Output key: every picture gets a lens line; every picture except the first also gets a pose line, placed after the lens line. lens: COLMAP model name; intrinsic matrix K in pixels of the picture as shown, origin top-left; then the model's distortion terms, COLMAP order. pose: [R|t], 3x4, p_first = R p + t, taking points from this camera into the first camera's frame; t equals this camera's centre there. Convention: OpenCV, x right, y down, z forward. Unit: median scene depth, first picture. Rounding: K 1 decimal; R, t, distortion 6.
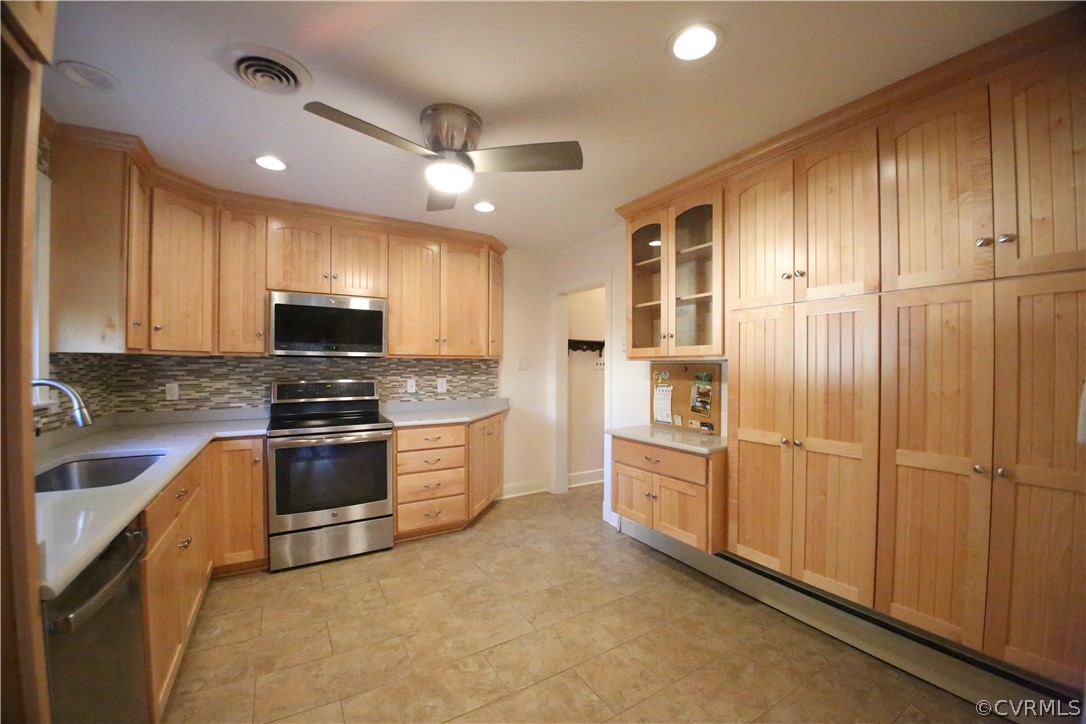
lens RADIAL K [[429.4, 0, 537.5], [0, 429.4, 367.7], [0, 0, 1]] dist [-0.021430, -0.007501]
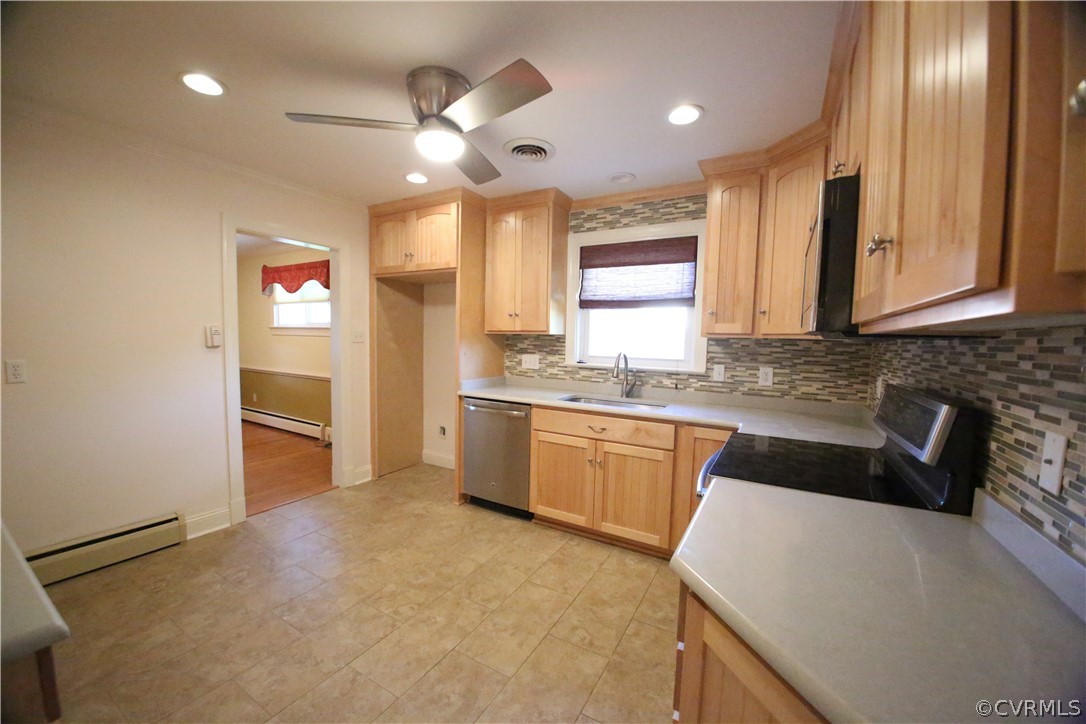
lens RADIAL K [[429.4, 0, 537.5], [0, 429.4, 367.7], [0, 0, 1]] dist [-0.021430, -0.007501]
pose [[-0.879440, 0.009129, -0.475922, 0.060570], [-0.032540, 0.996324, 0.079239, -0.022247], [0.474896, 0.085172, -0.875911, 1.962537]]
